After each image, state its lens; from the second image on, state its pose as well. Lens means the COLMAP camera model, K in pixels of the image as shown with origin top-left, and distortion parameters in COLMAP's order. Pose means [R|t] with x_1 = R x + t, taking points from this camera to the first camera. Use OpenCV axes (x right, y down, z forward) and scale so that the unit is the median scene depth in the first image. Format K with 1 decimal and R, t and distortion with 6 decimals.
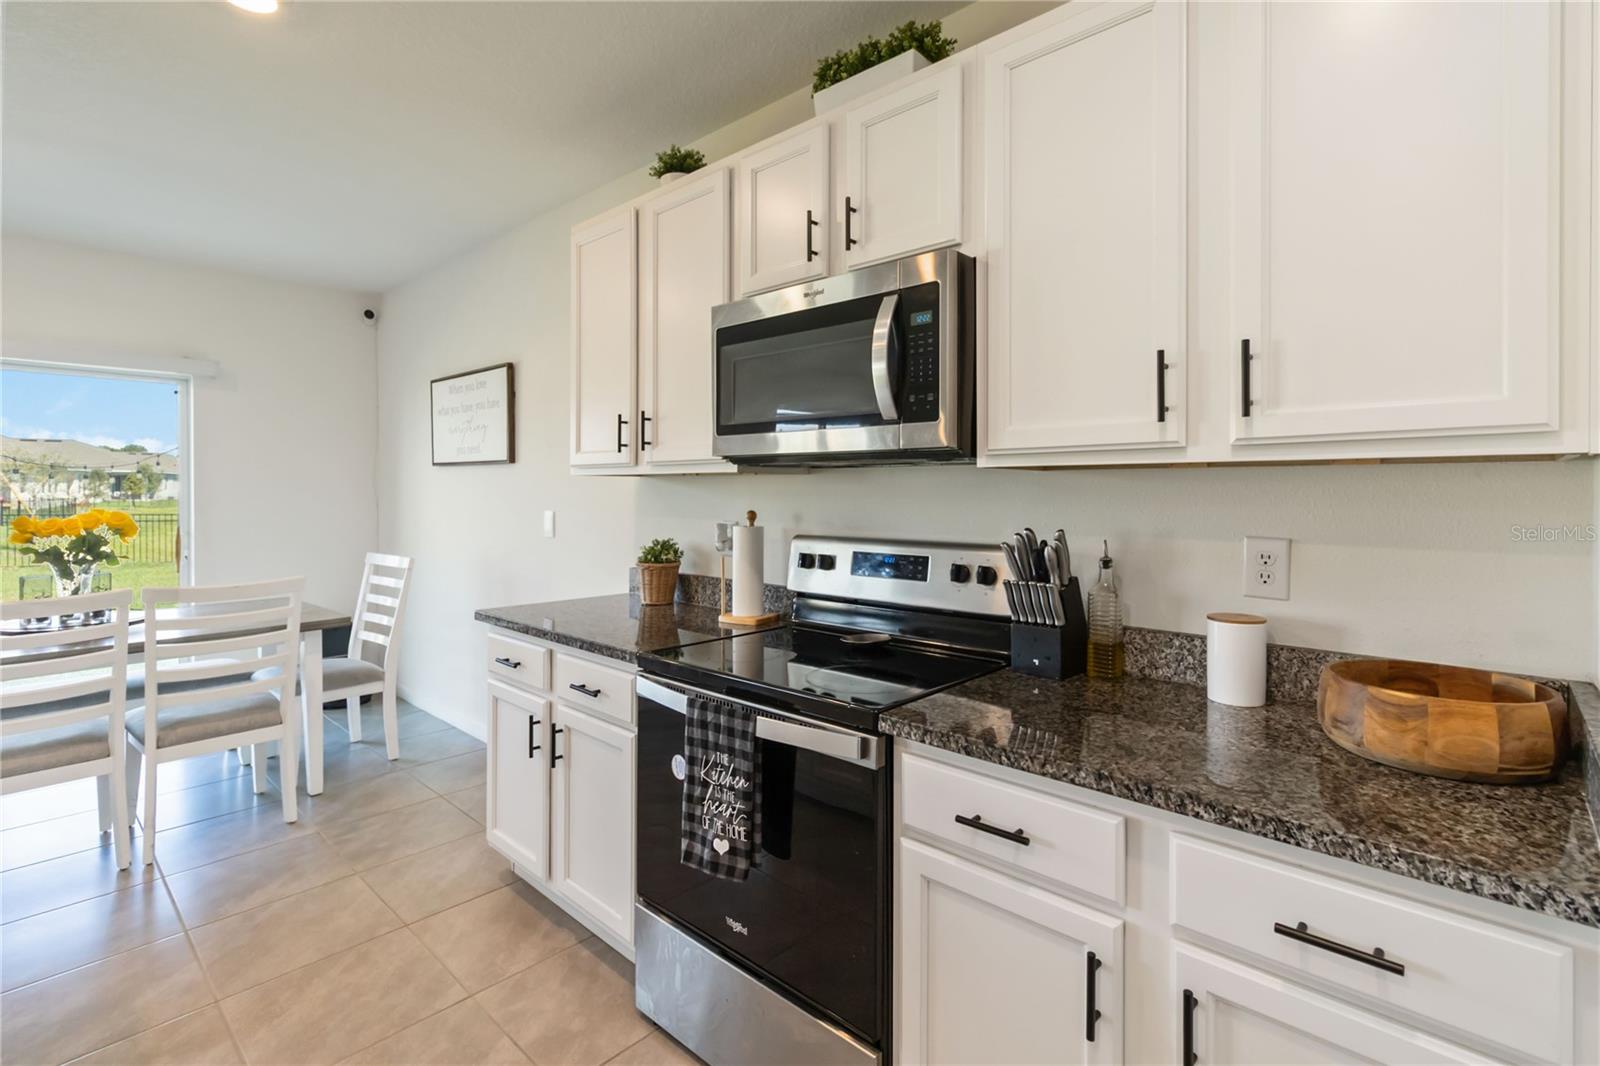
lens RADIAL K [[747.6, 0, 804.3], [0, 747.6, 494.4], [0, 0, 1]] dist [0.002873, -0.000283]
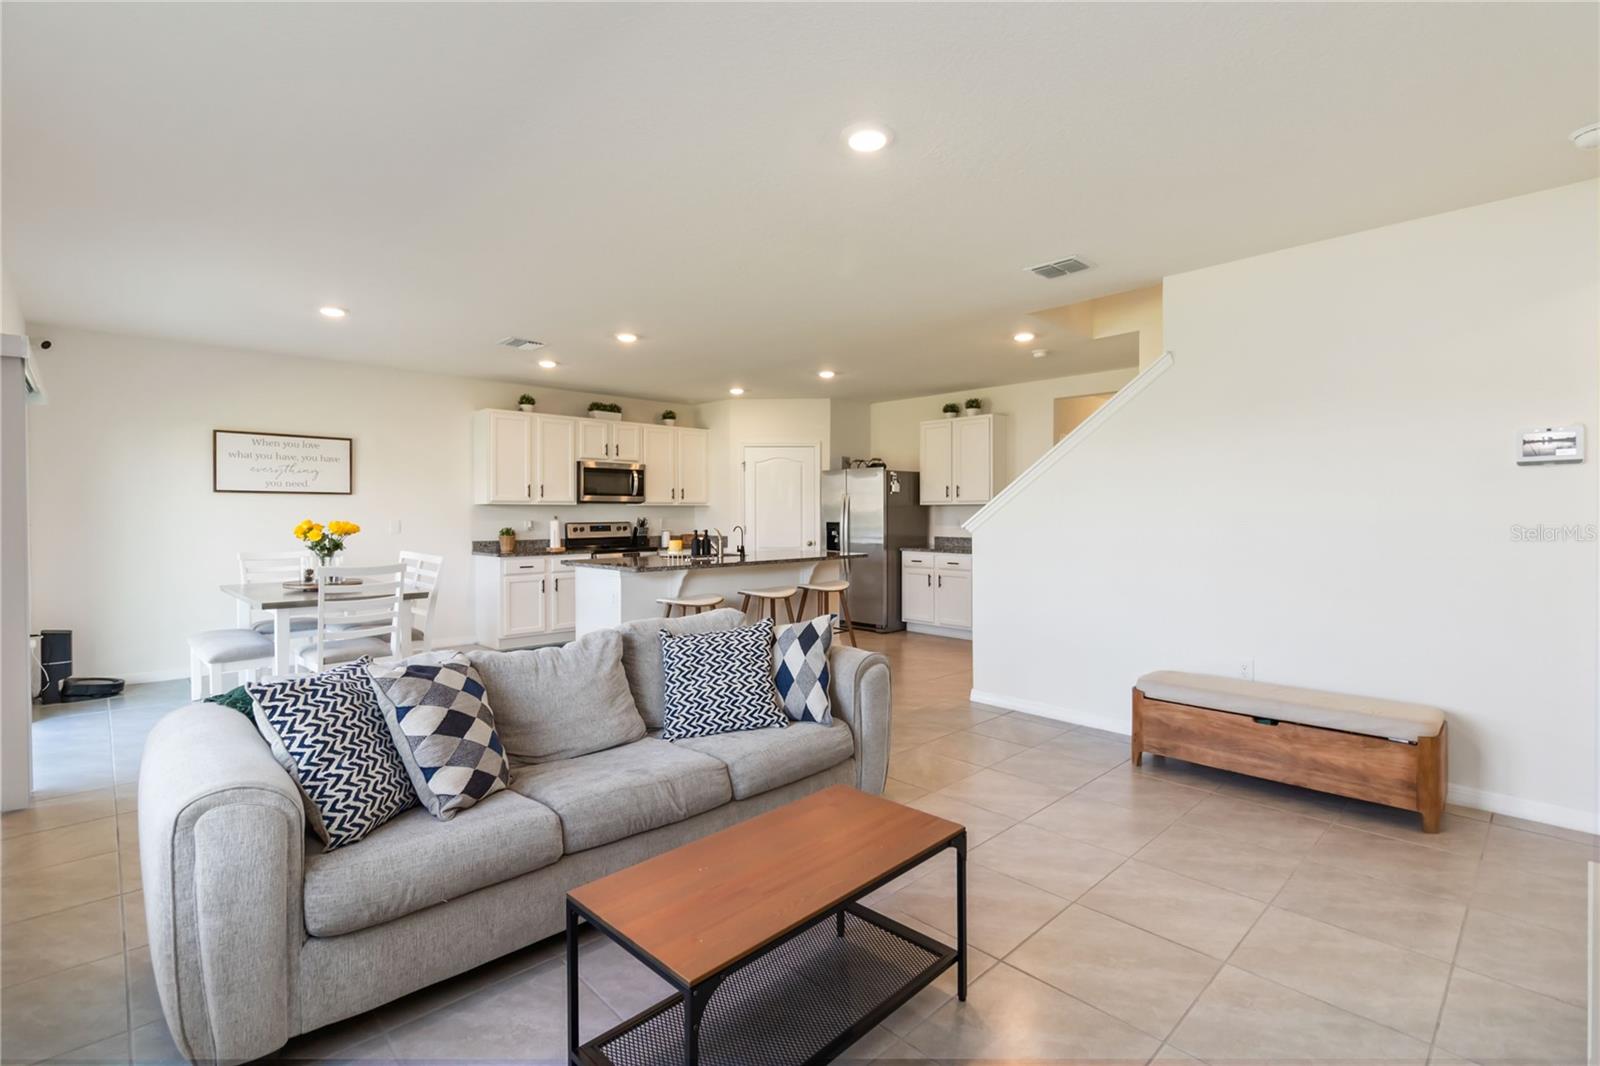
lens RADIAL K [[747.6, 0, 818.3], [0, 747.6, 514.6], [0, 0, 1]] dist [0.002873, -0.000283]
pose [[0.041491, -0.005544, 0.999123, -3.855439], [0.006701, 0.999964, 0.005270, 0.006994], [-0.999116, 0.006476, 0.041527, -0.340236]]
